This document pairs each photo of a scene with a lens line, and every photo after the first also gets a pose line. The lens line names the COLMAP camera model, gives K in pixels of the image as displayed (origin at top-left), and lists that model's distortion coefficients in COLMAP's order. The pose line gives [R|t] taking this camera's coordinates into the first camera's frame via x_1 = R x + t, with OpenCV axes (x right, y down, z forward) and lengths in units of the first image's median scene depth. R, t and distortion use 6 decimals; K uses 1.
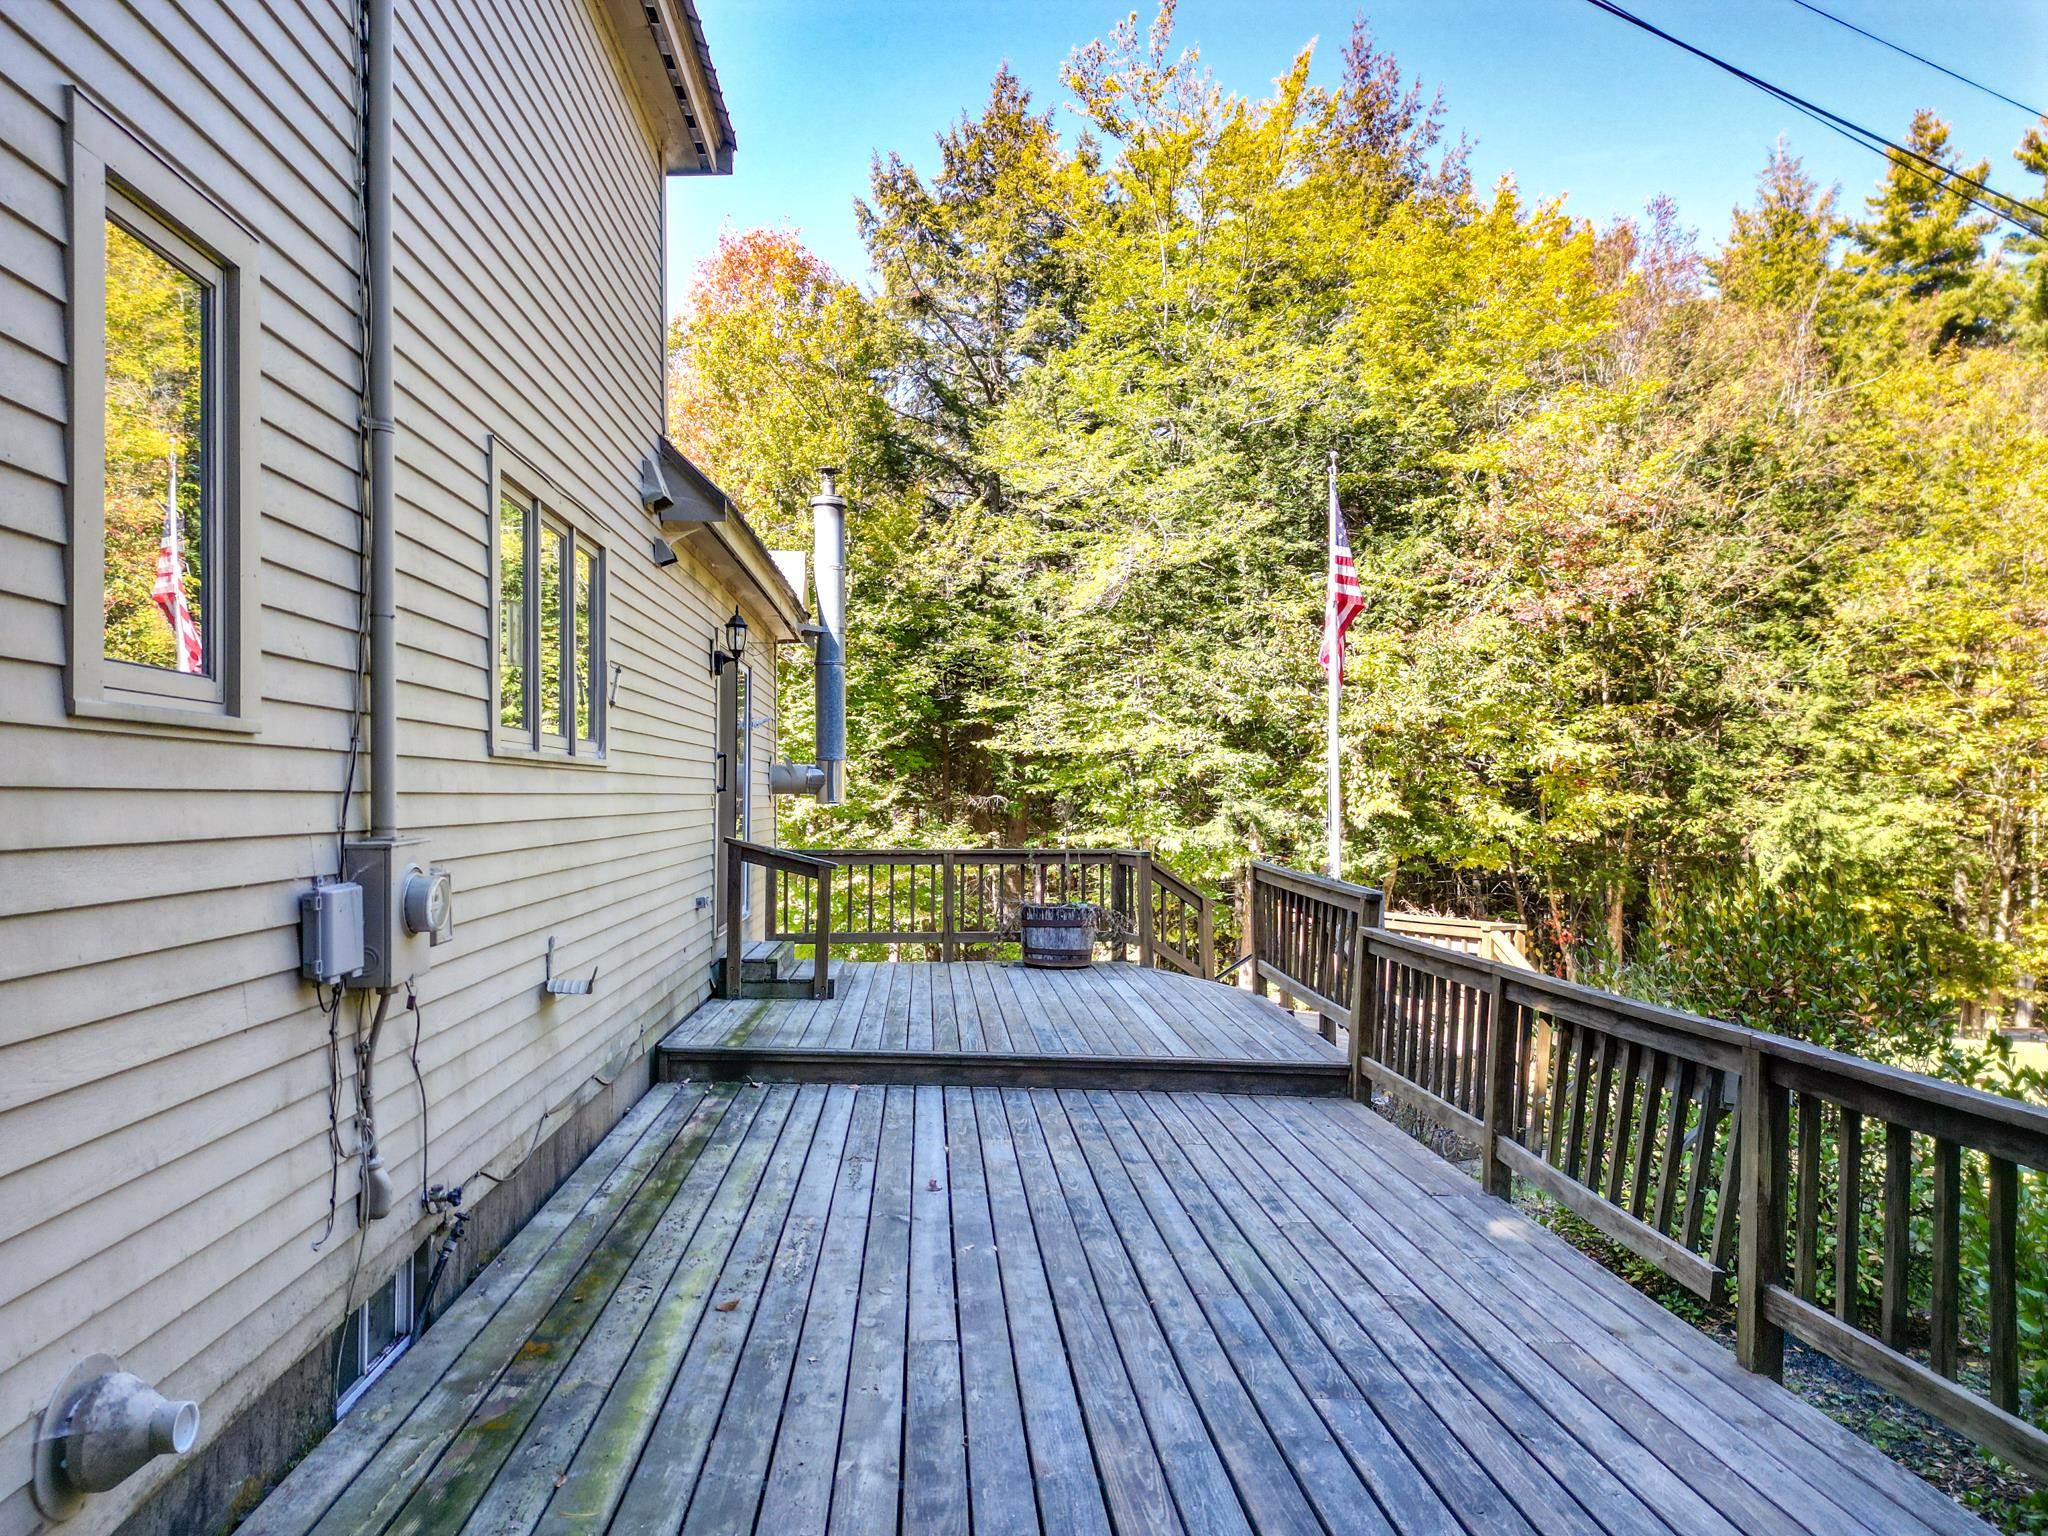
lens RADIAL K [[1471.7, 0, 1026.4], [0, 1471.7, 778.2], [0, 0, 1]] dist [0.032710, 0.005347]
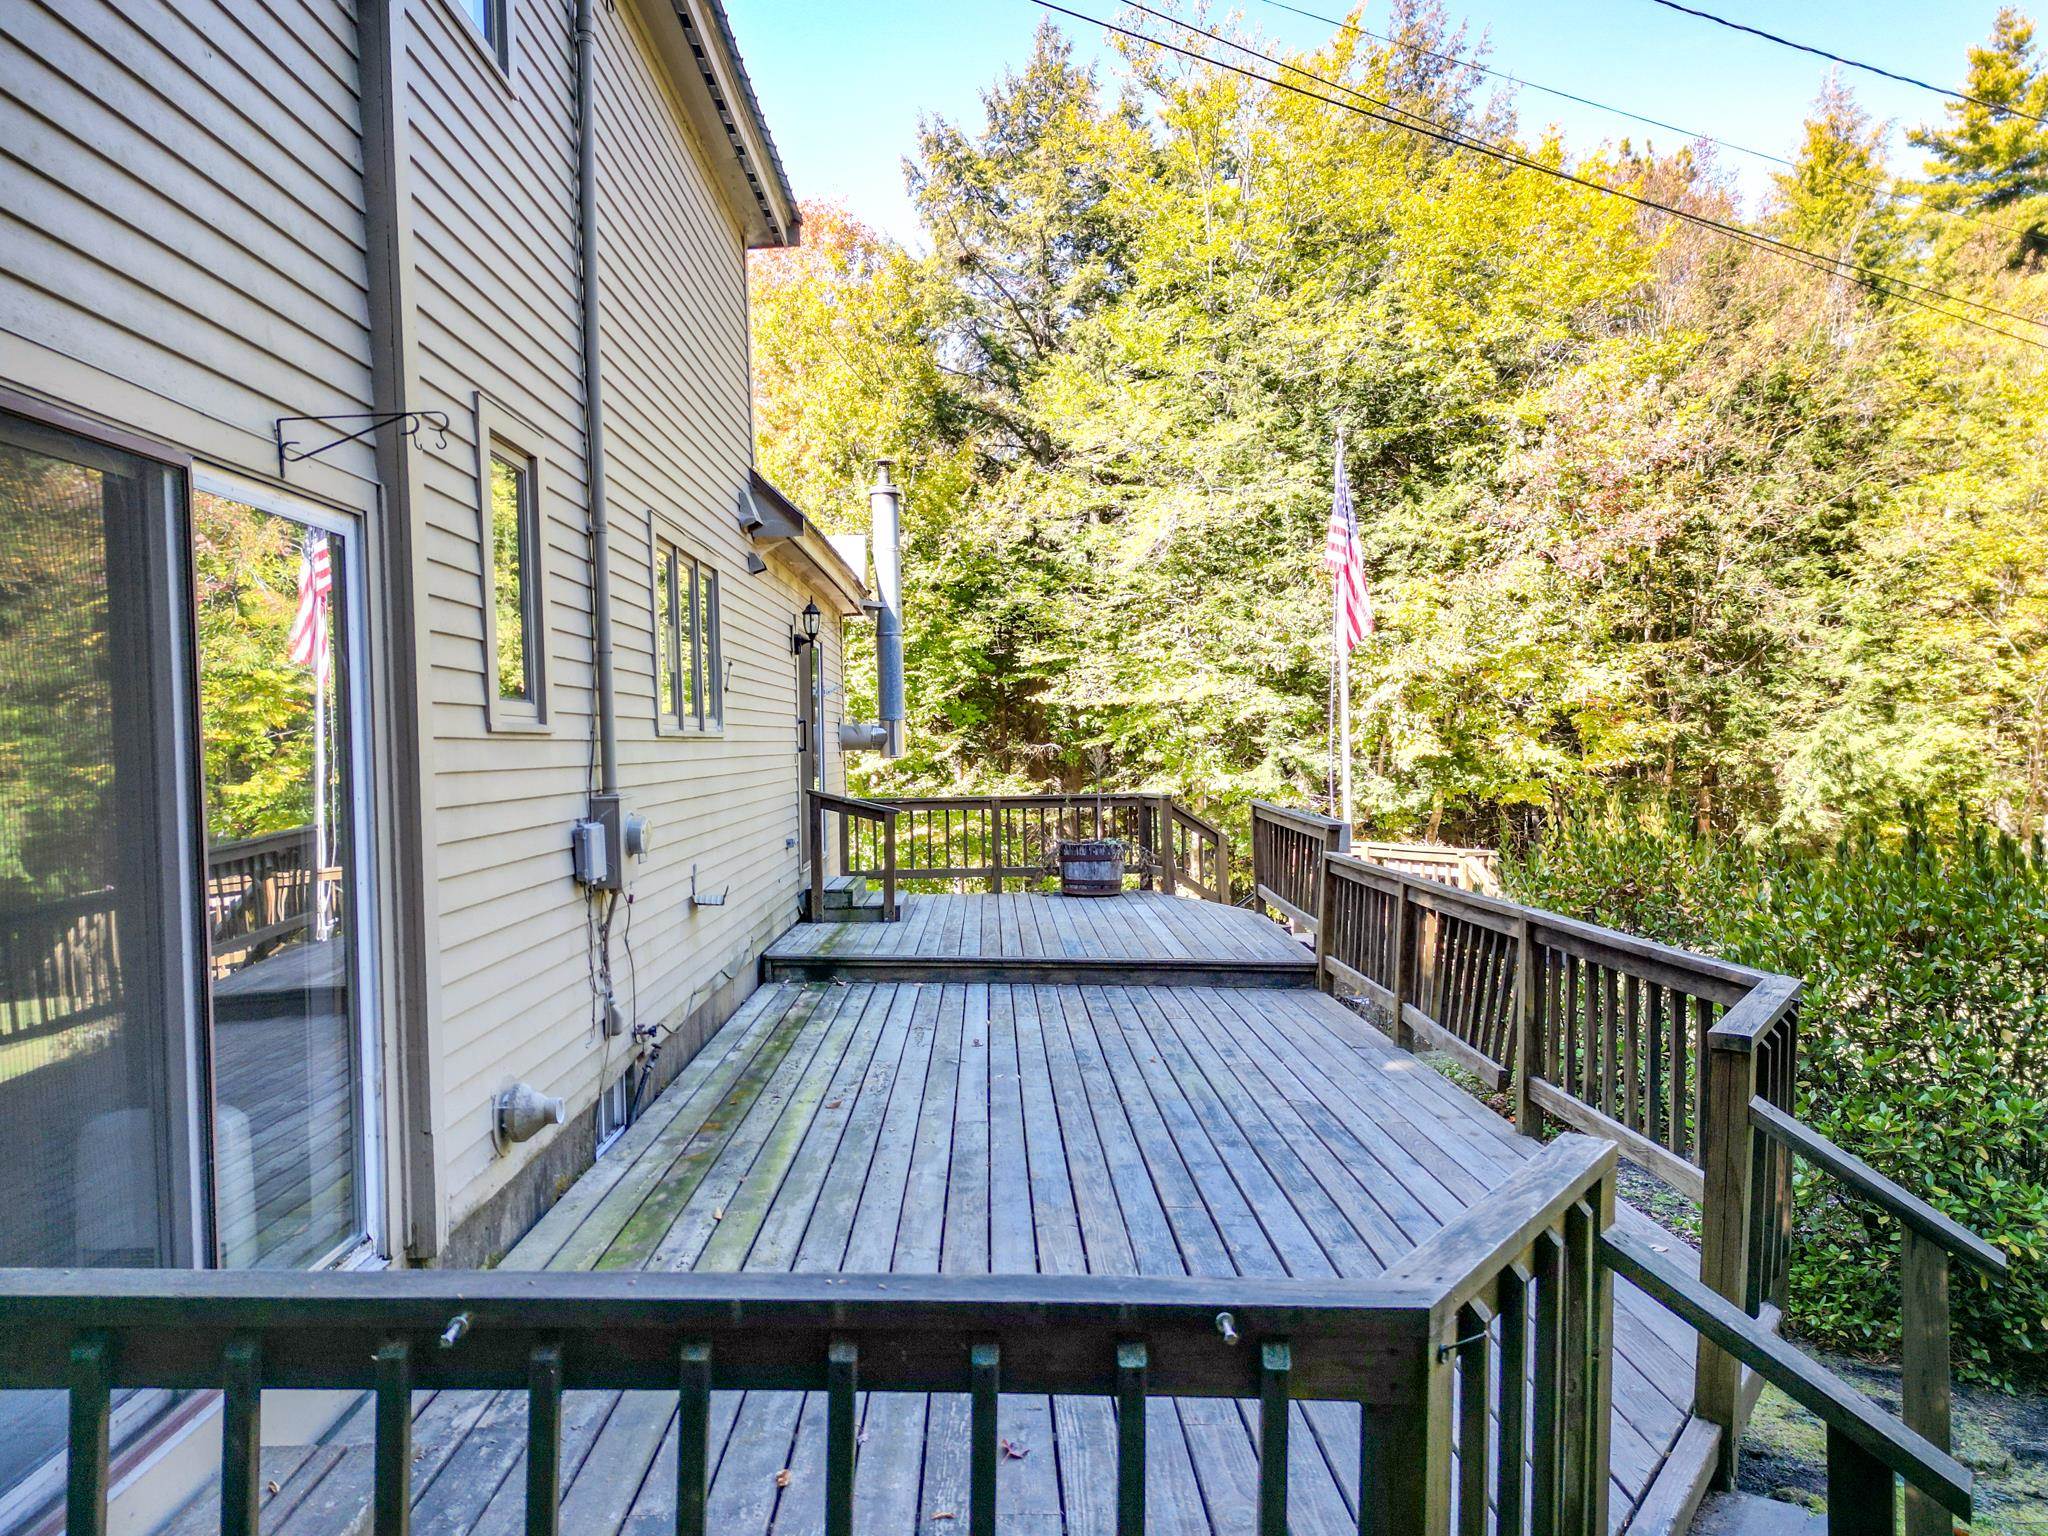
lens RADIAL K [[1471.7, 0, 1026.4], [0, 1471.7, 778.2], [0, 0, 1]] dist [0.032710, 0.005347]
pose [[0.998903, -0.021004, -0.041860, 0.024025], [0.022502, 0.999112, 0.035628, -0.007621], [0.041074, -0.036531, 0.998488, -0.184300]]
